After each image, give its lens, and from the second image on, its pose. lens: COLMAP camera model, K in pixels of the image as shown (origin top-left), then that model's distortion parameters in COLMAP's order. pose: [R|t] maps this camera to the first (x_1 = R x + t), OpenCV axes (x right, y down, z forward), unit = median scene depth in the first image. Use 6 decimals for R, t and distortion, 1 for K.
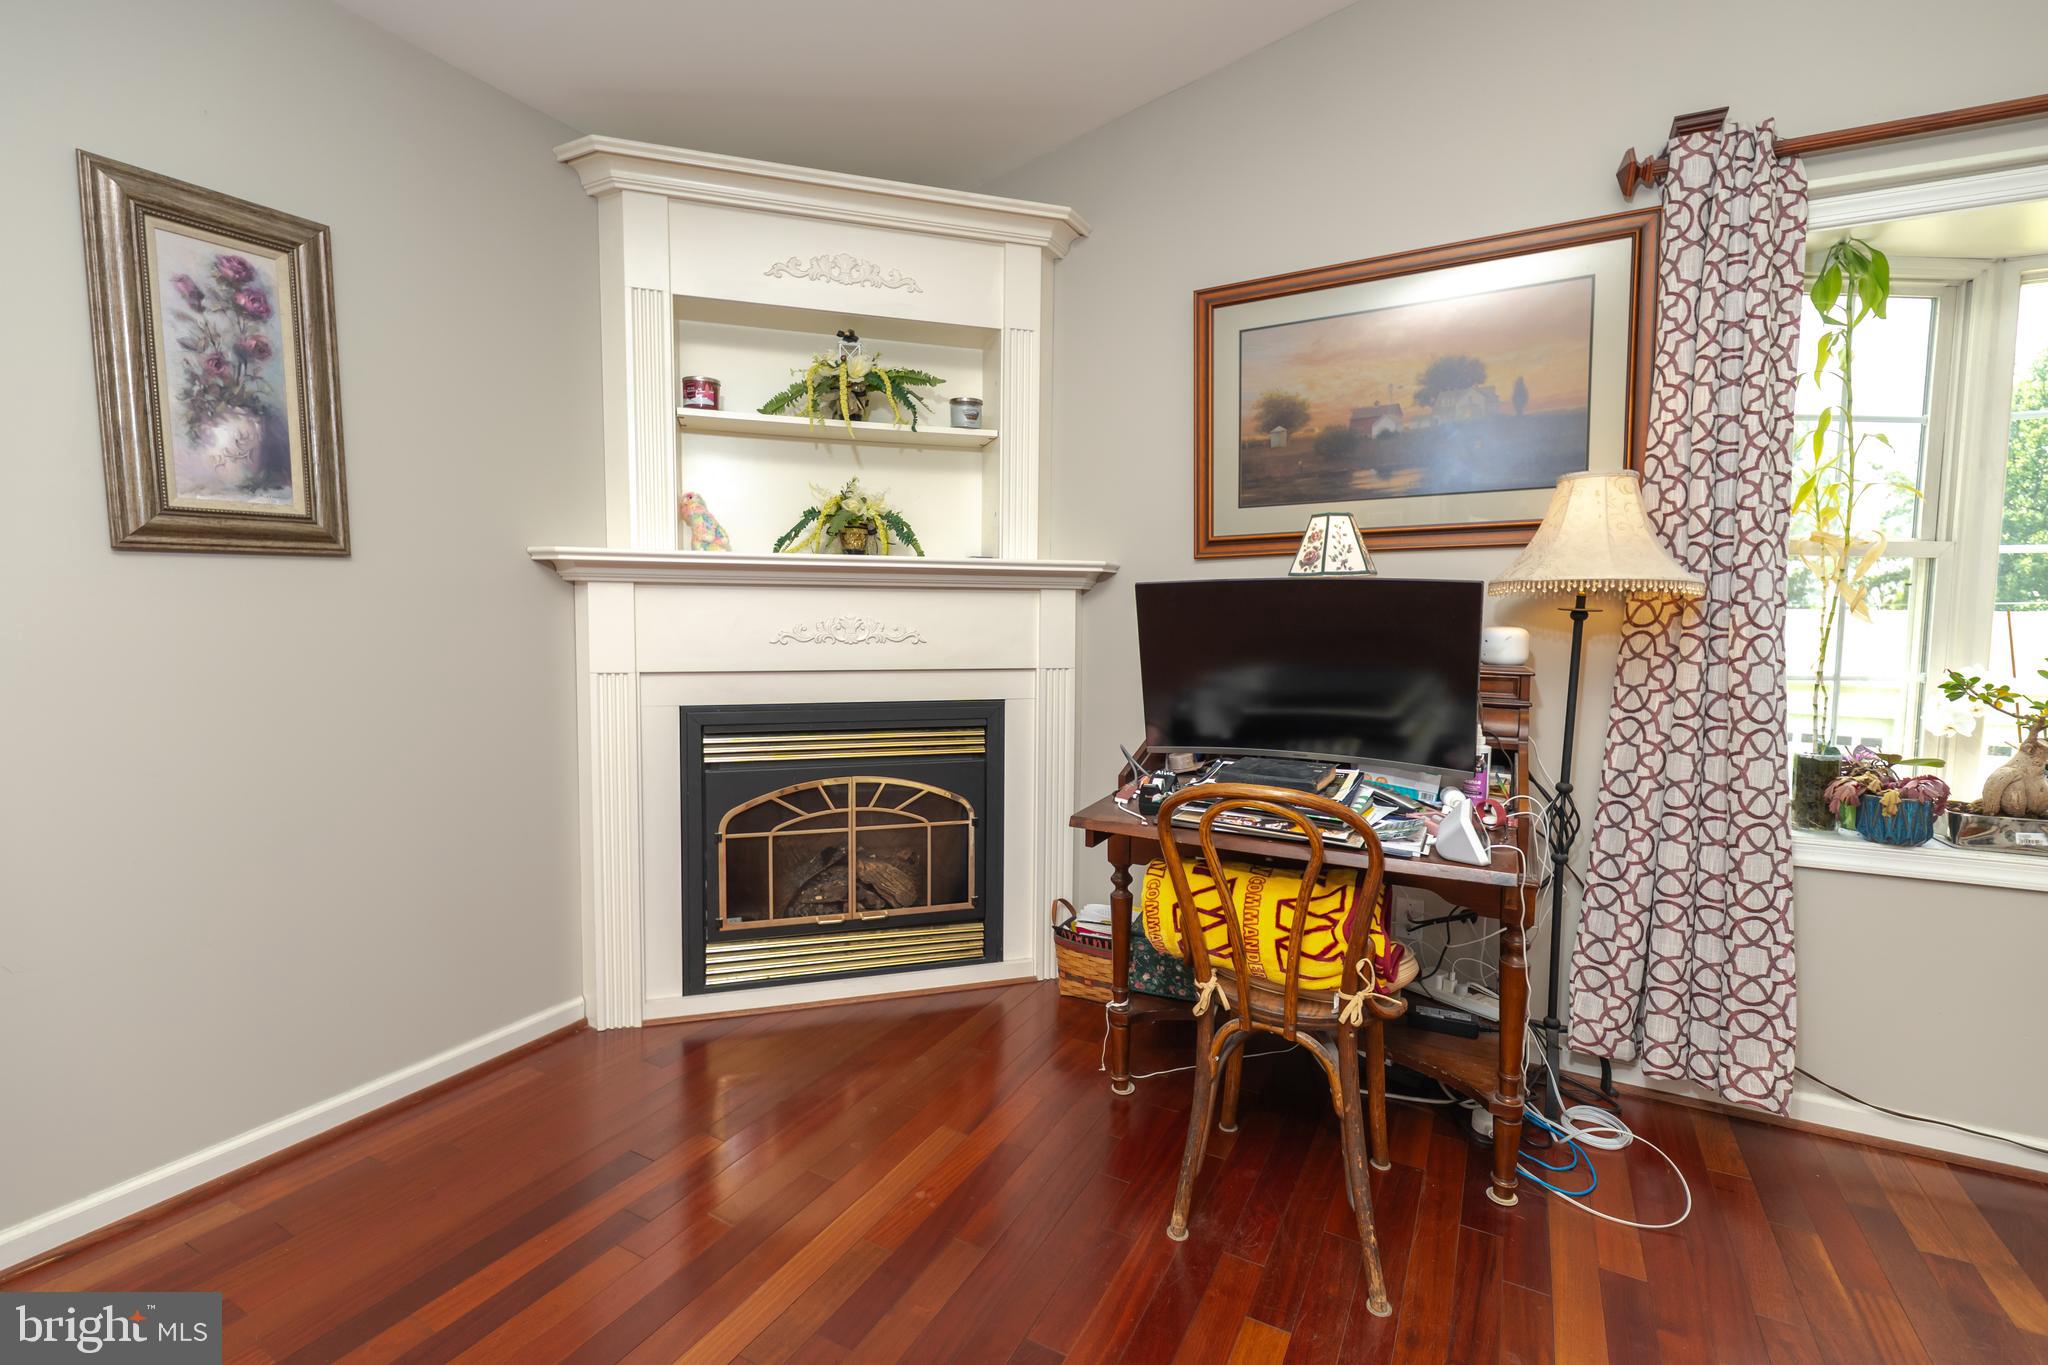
lens RADIAL K [[907.5, 0, 1028.6], [0, 907.5, 672.5], [0, 0, 1]] dist [0.014001, -0.006670]
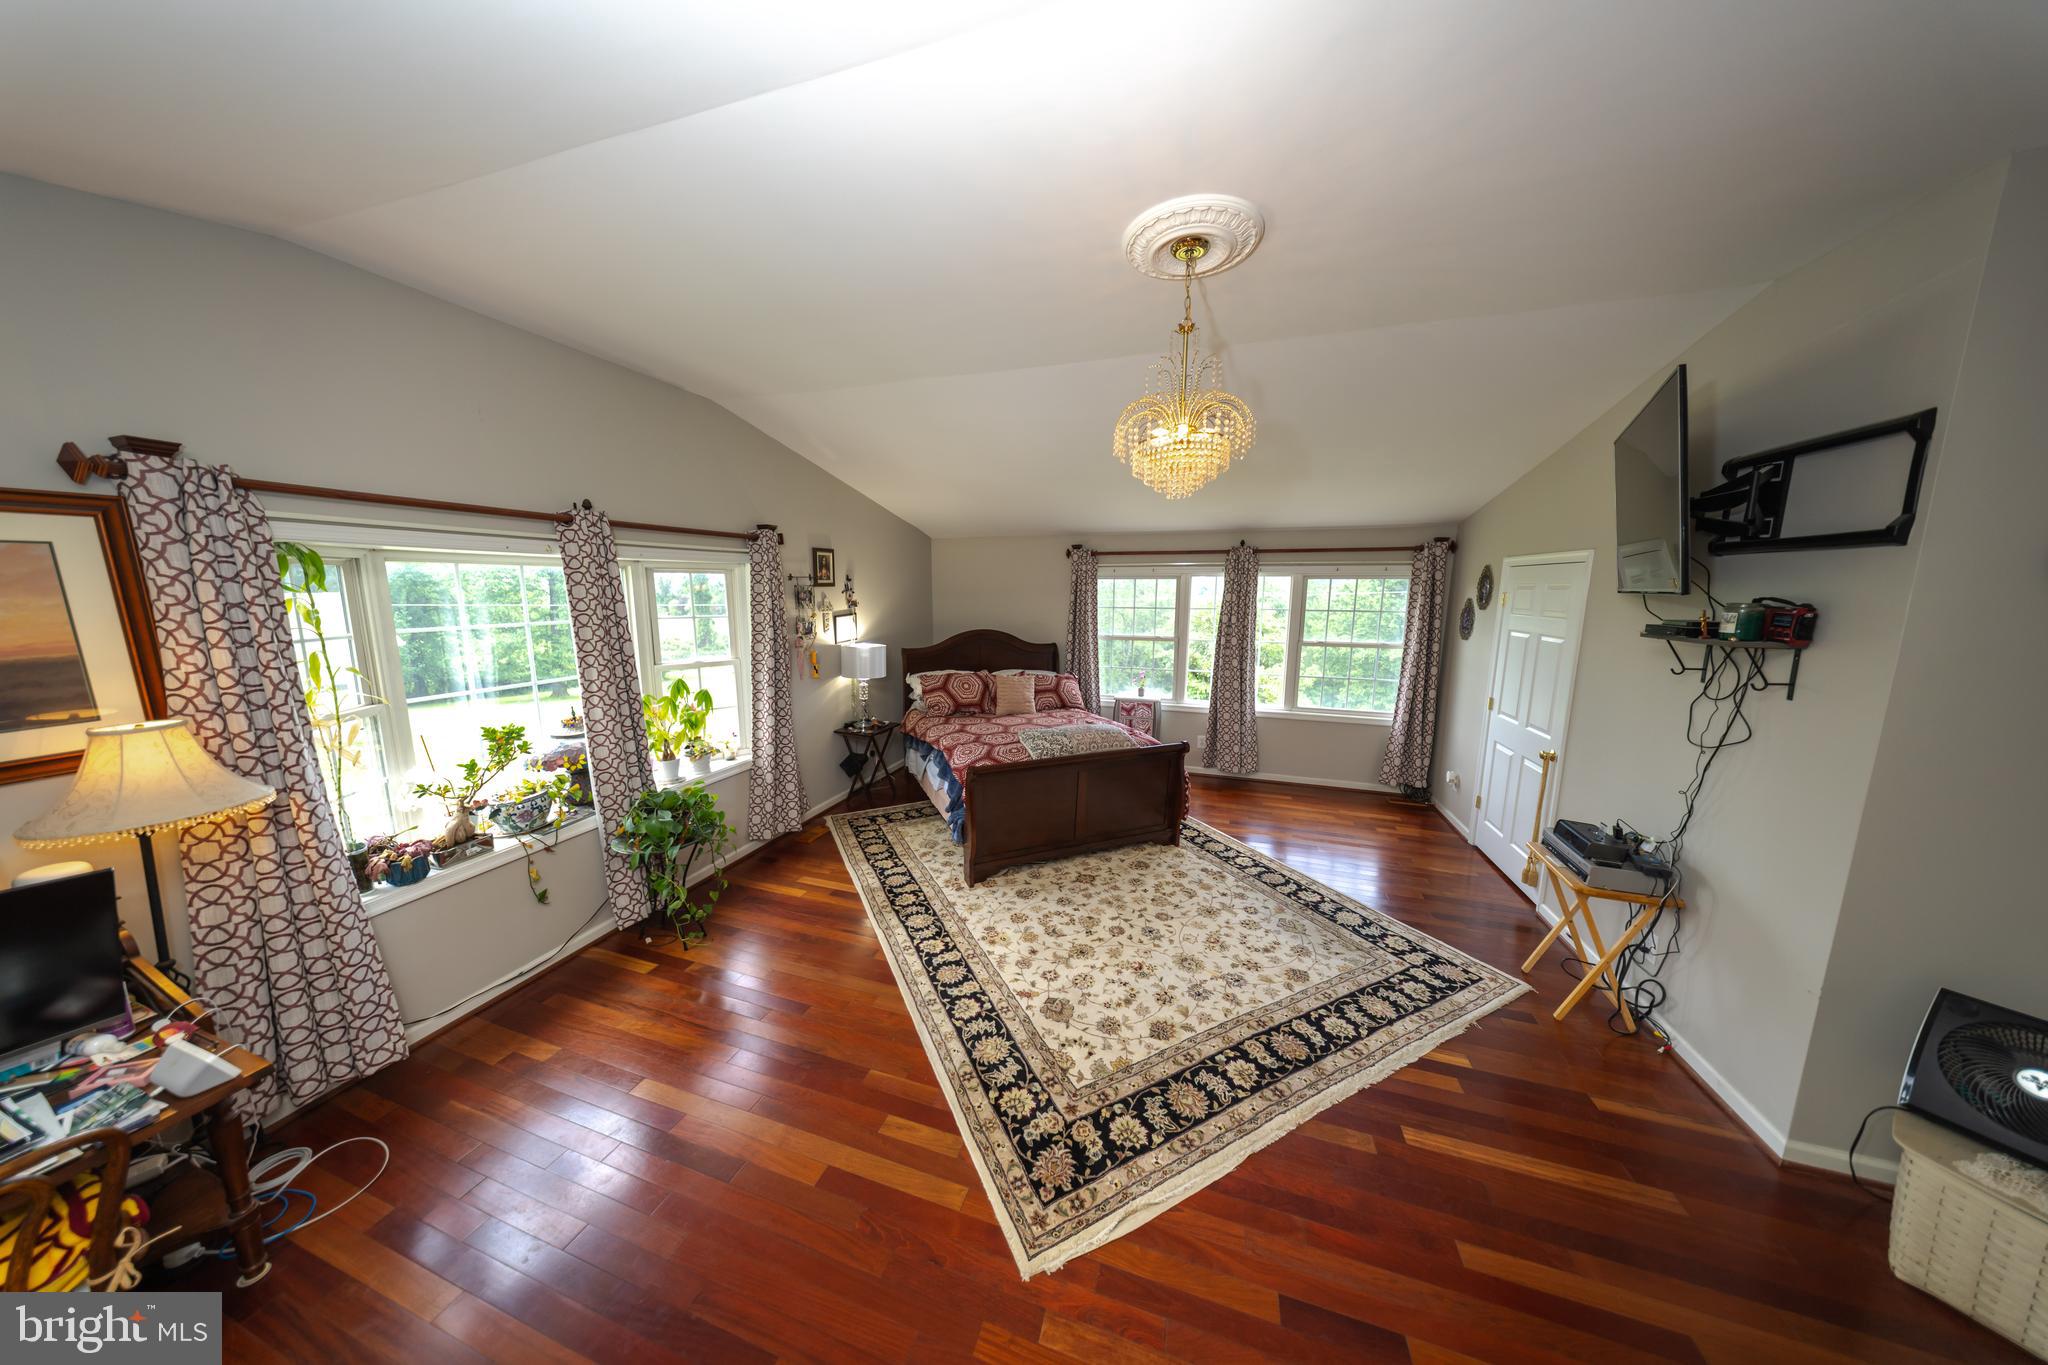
lens RADIAL K [[587.7, 0, 1026.7], [0, 587.7, 675.1], [0, 0, 1]] dist [0.011734, -0.003711]
pose [[-0.173918, -0.163969, 0.971013, -0.309379], [0.063973, 0.982076, 0.177295, -0.306185], [-0.982680, 0.092953, -0.160311, -0.050768]]
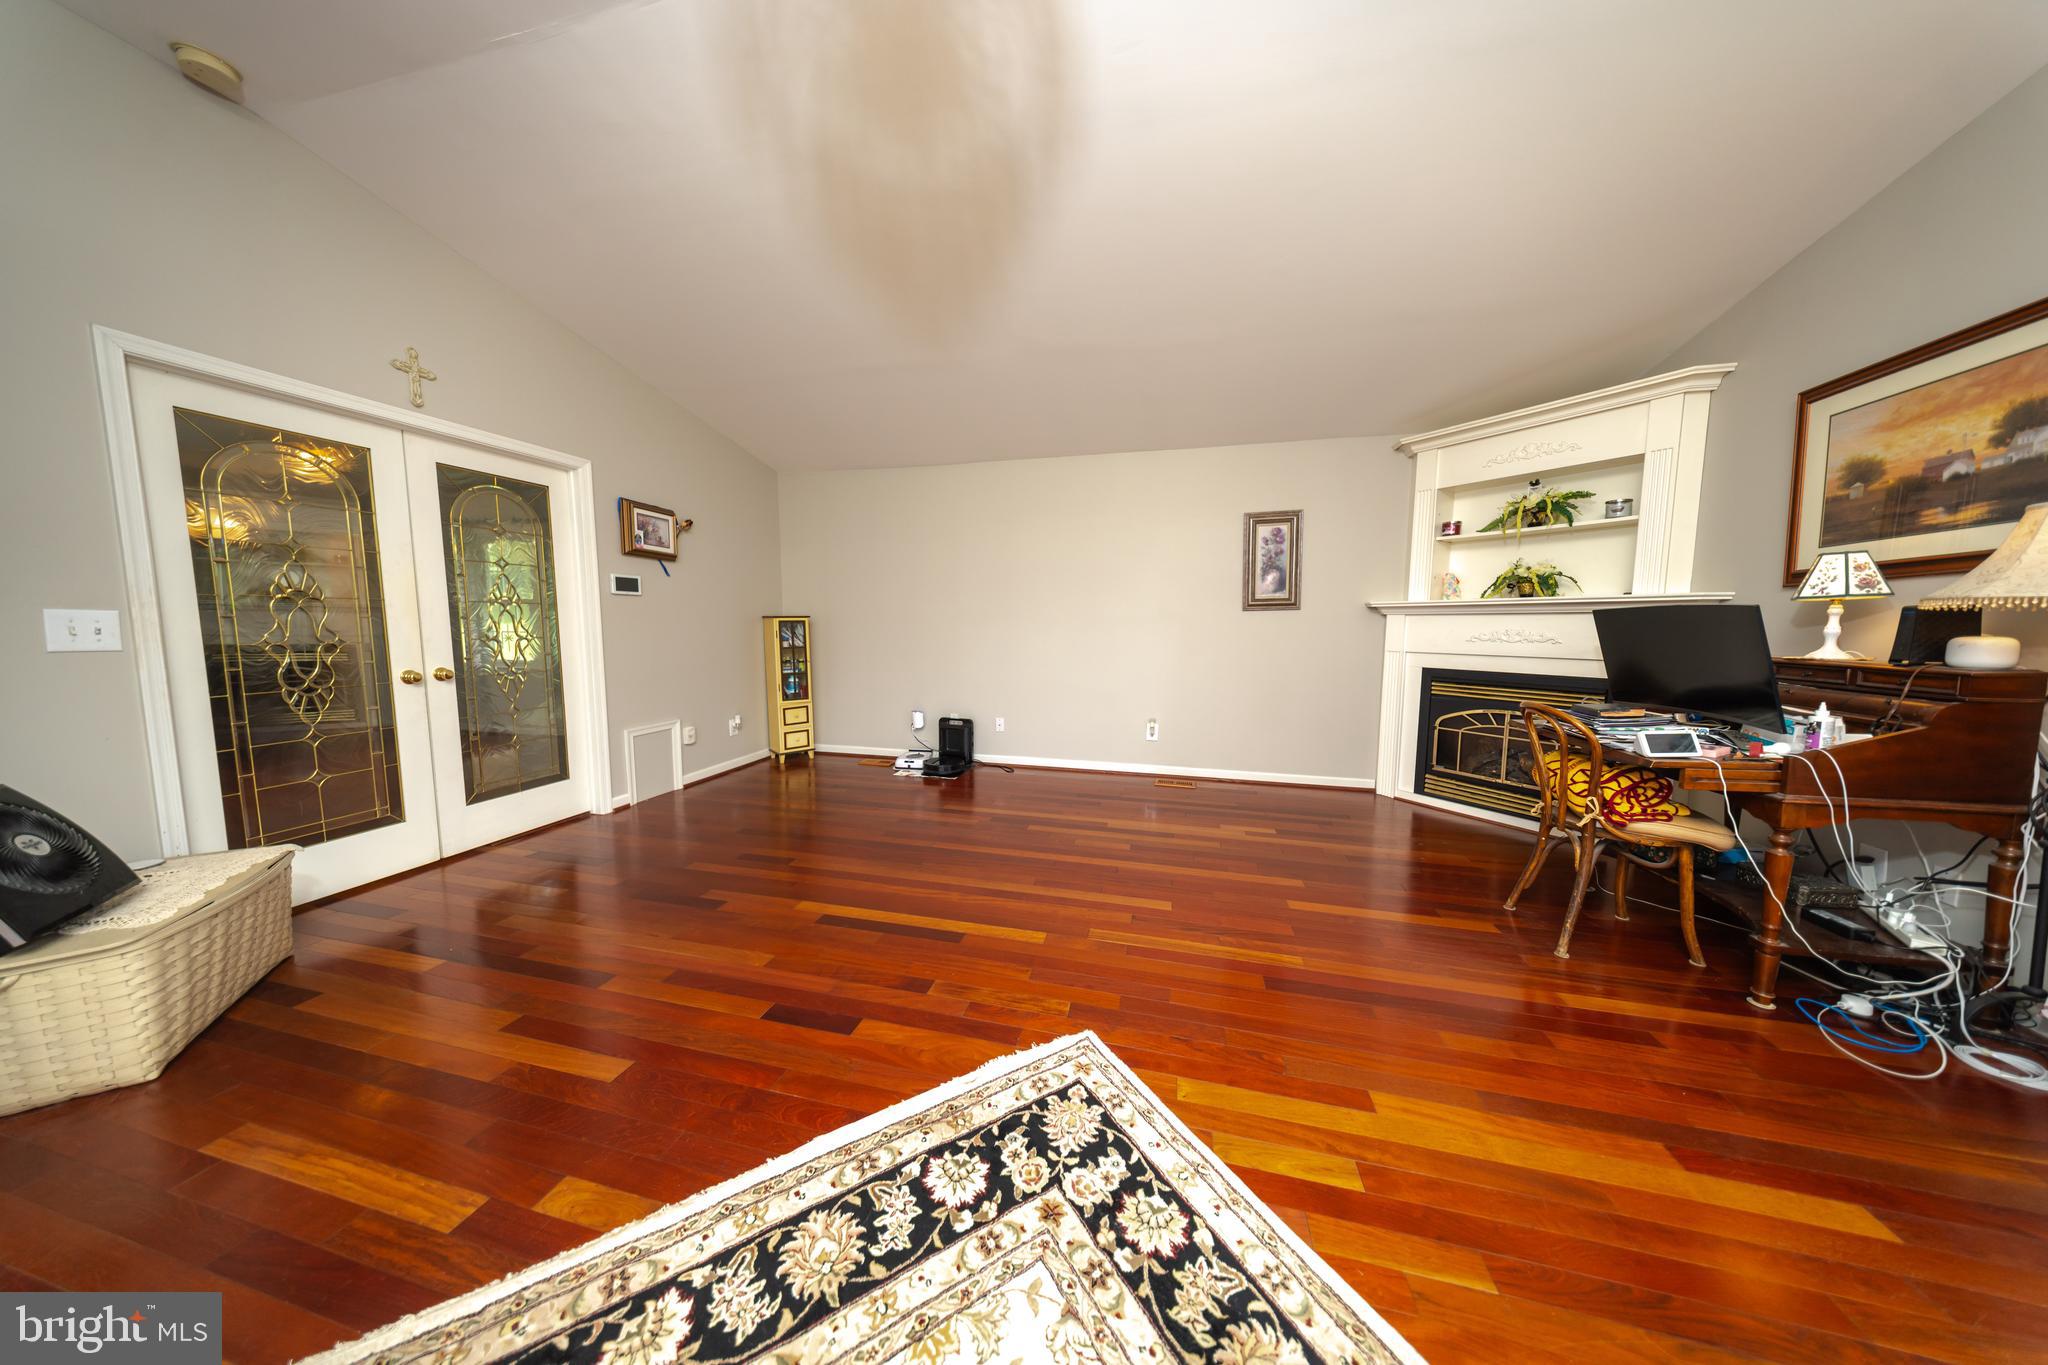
lens RADIAL K [[587.5, 0, 1027.4], [0, 587.5, 676.5], [0, 0, 1]] dist [-0.000178, 0.000108]
pose [[0.239593, 0.080198, -0.967556, 0.886673], [-0.068687, 0.995485, 0.065504, 0.033568], [0.968441, 0.050764, 0.244020, -0.364099]]
